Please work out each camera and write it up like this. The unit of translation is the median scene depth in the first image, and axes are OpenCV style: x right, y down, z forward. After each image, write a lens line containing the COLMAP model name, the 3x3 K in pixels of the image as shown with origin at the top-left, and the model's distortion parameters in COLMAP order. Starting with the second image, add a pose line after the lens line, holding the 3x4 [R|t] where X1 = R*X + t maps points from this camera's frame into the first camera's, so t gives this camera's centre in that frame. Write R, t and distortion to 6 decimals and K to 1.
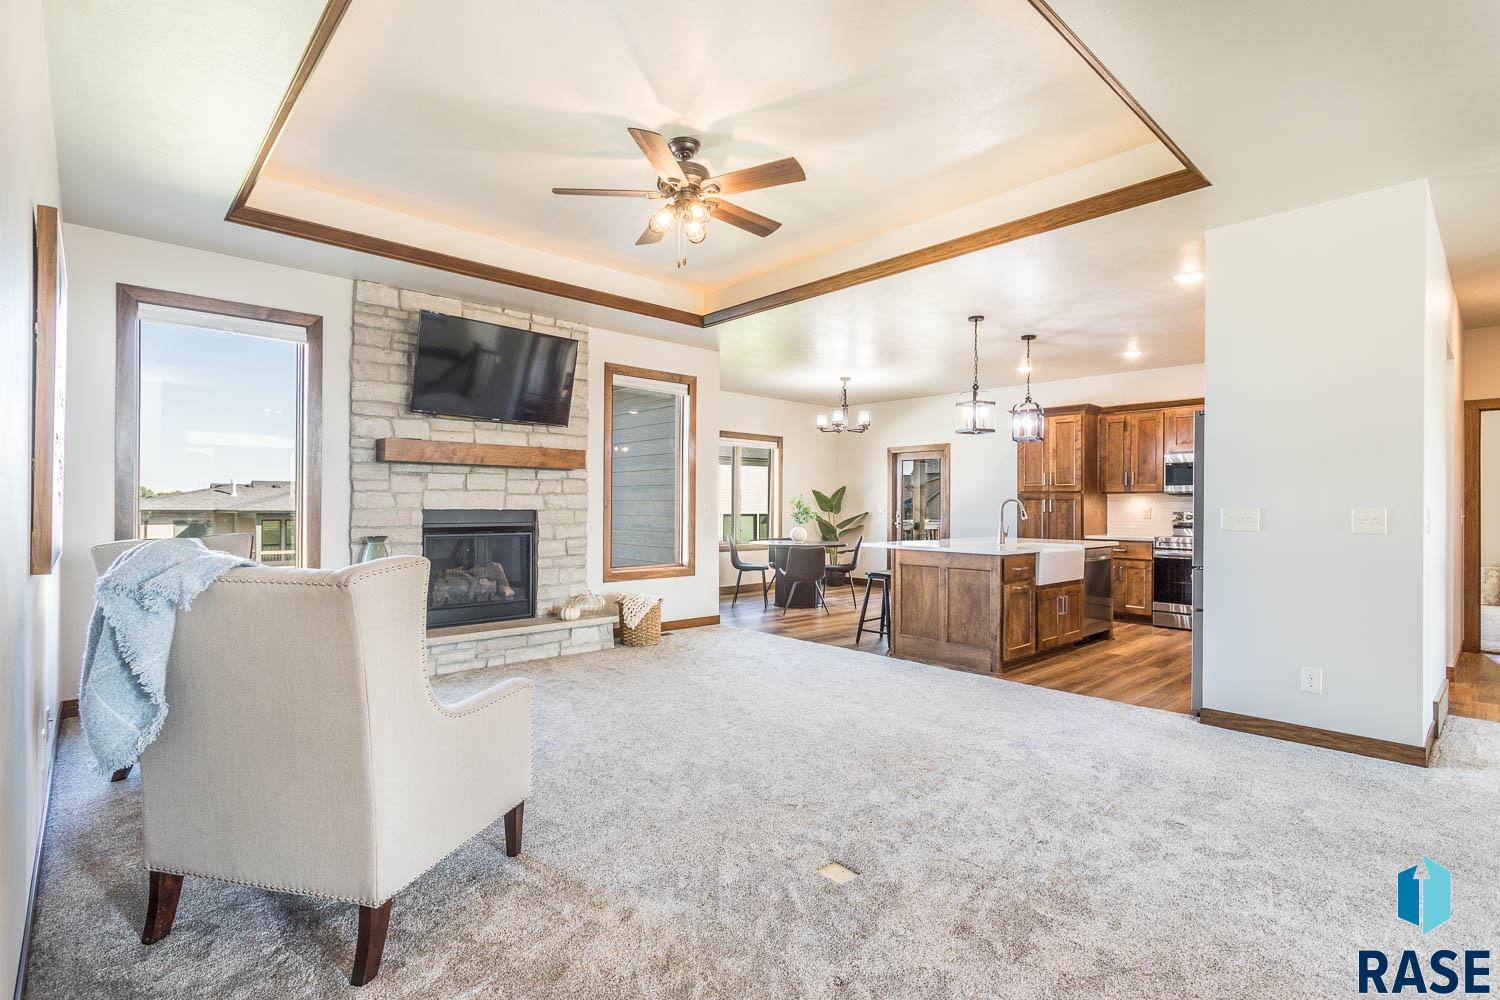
lens RADIAL K [[709.9, 0, 750.0], [0, 709.9, 500.0], [0, 0, 1]] dist [-0.001753, 0.007837]
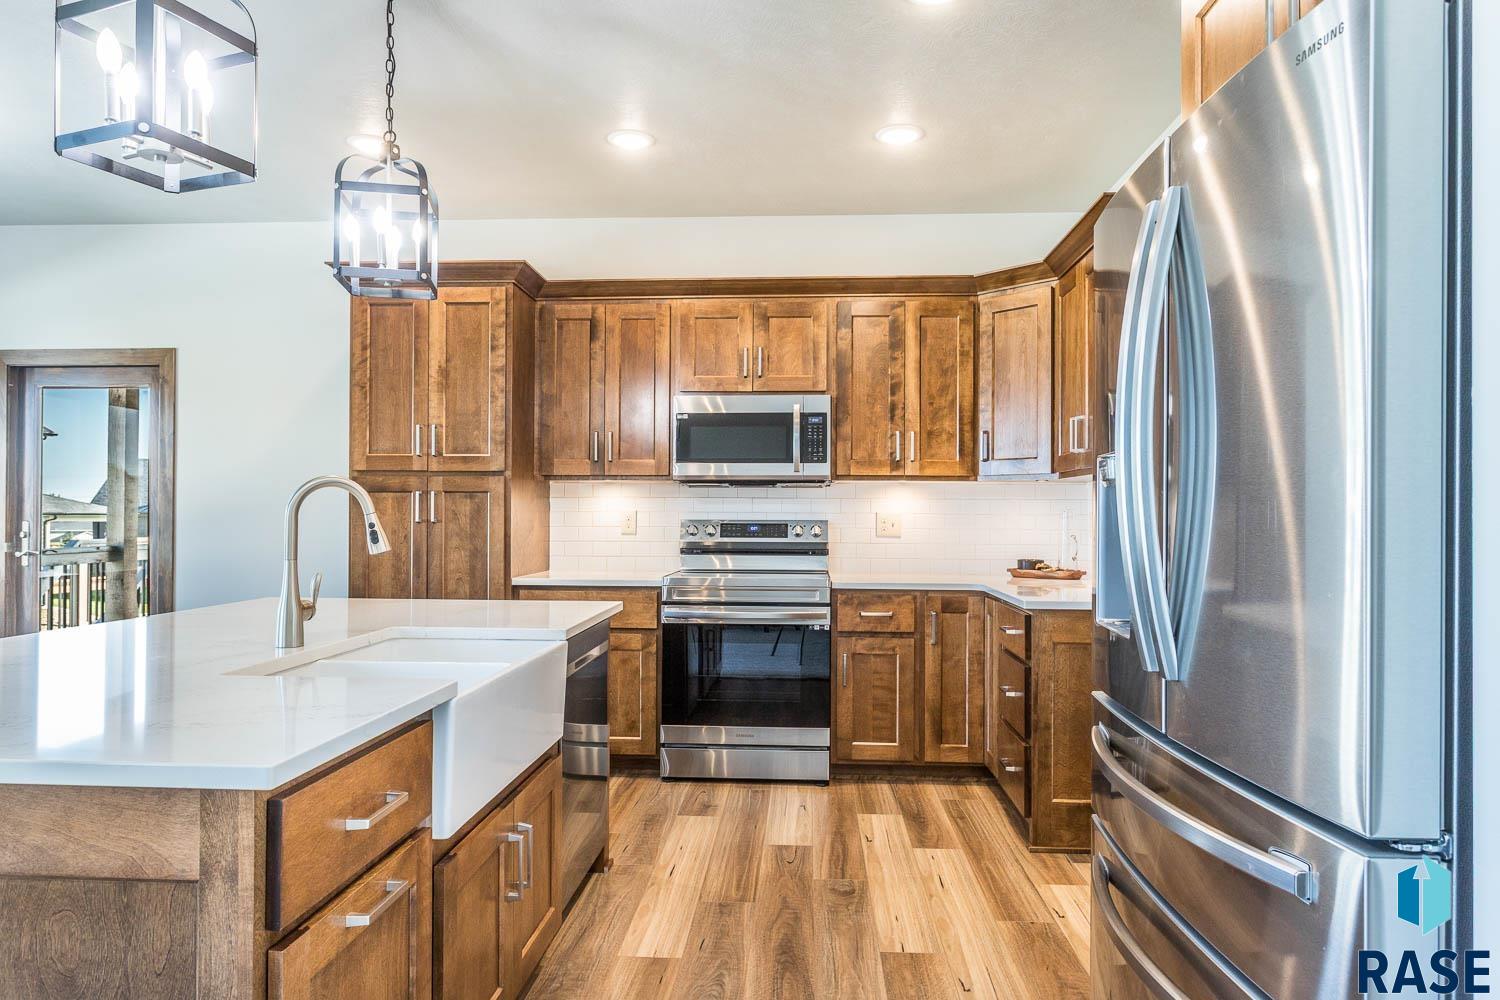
lens RADIAL K [[962.6, 0, 750.0], [0, 962.6, 500.0], [0, 0, 1]] dist [-0.001476, -0.000978]
pose [[0.726653, 0.005730, 0.686981, 0.233672], [-0.005347, 0.999982, -0.002686, 0.006392], [-0.686984, -0.001721, 0.726670, 0.625497]]
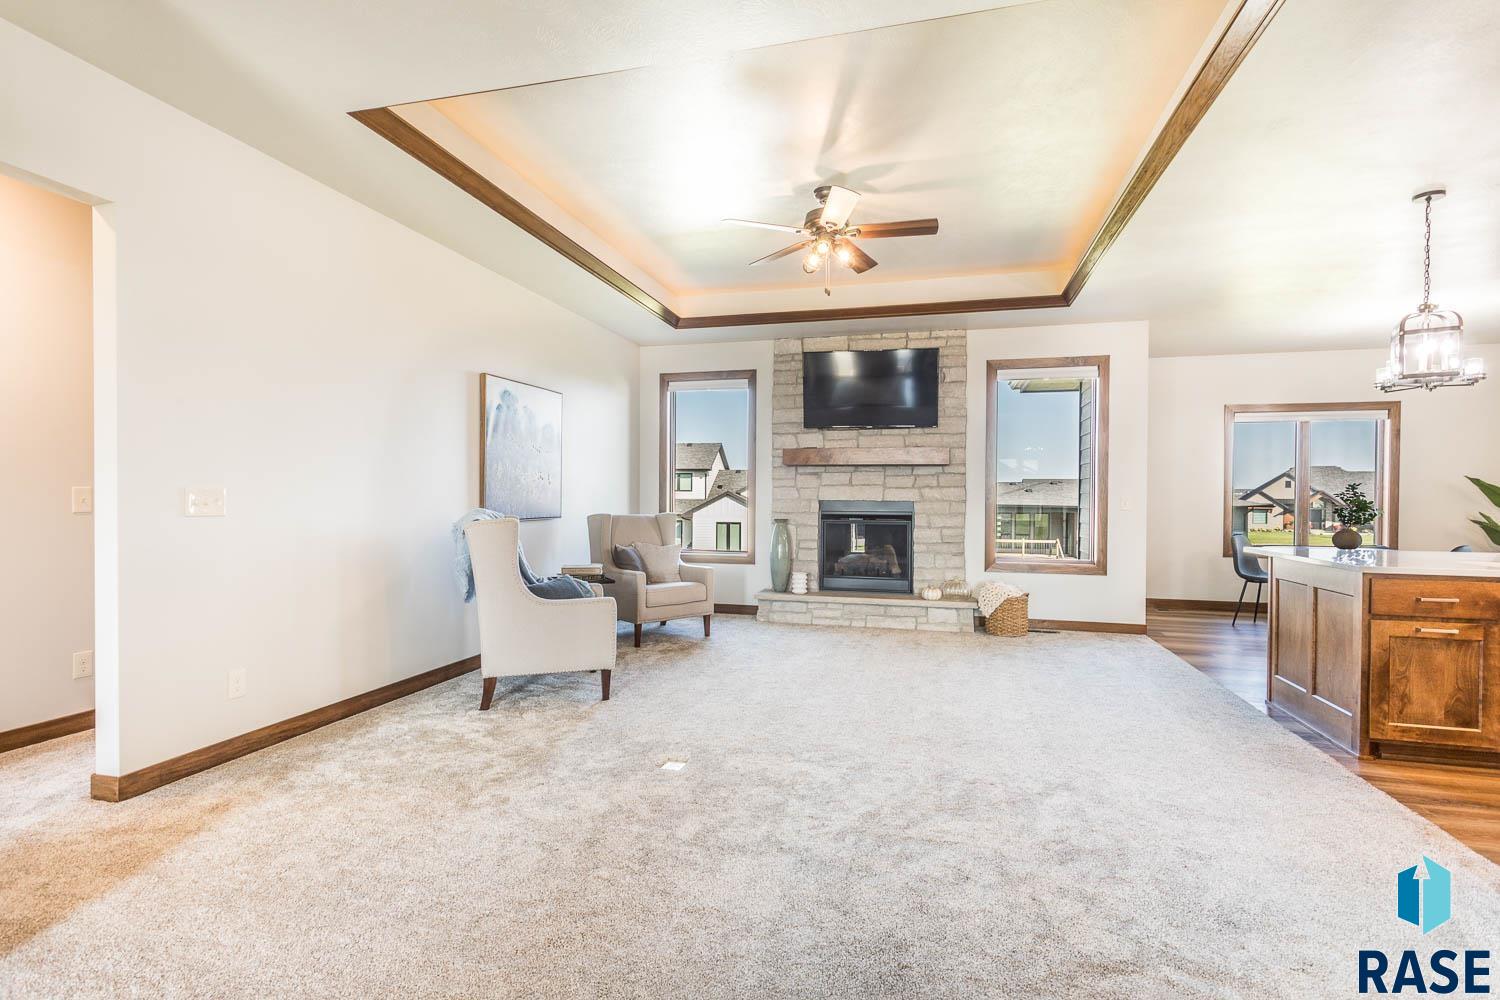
lens RADIAL K [[709.9, 0, 750.0], [0, 709.9, 500.0], [0, 0, 1]] dist [-0.001753, 0.007837]
pose [[0.535940, 0.002318, -0.844253, 0.502720], [0.002168, 0.999989, 0.004122, 0.005967], [0.844254, -0.004040, 0.535929, 0.151923]]
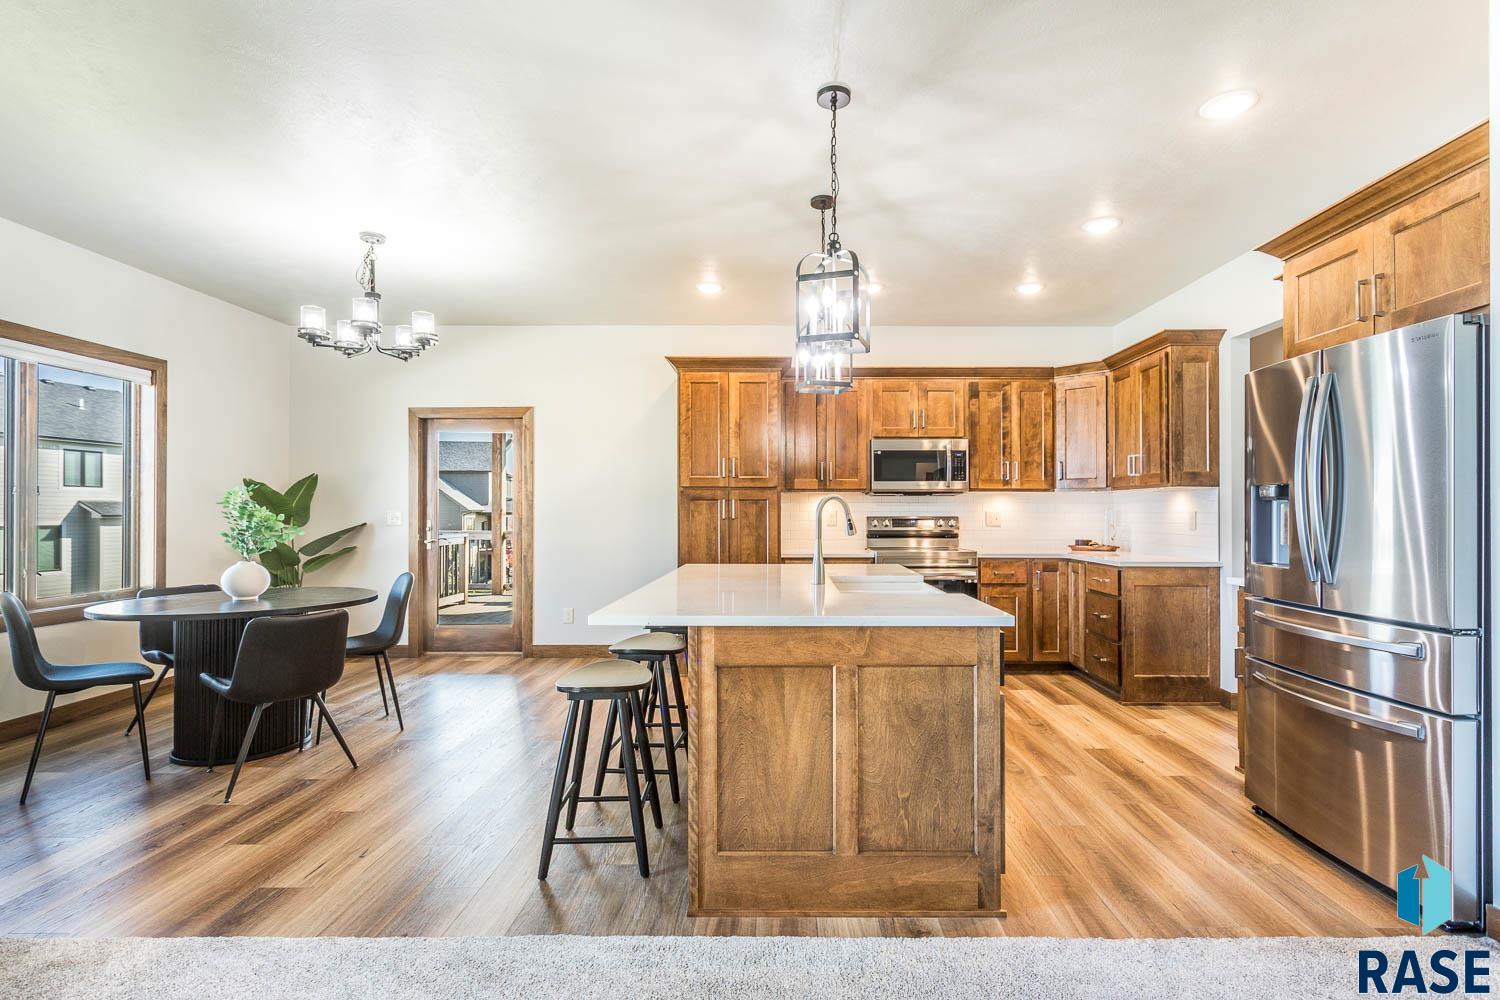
lens RADIAL K [[726.1, 0, 783.8], [0, 726.1, 504.2], [0, 0, 1]] dist [-0.002052, 0.000214]
pose [[0.681346, 0.000637, 0.731962, -0.041584], [-0.000875, 1.000000, -0.000056, 0.004718], [-0.731961, -0.000602, 0.681346, 0.670631]]
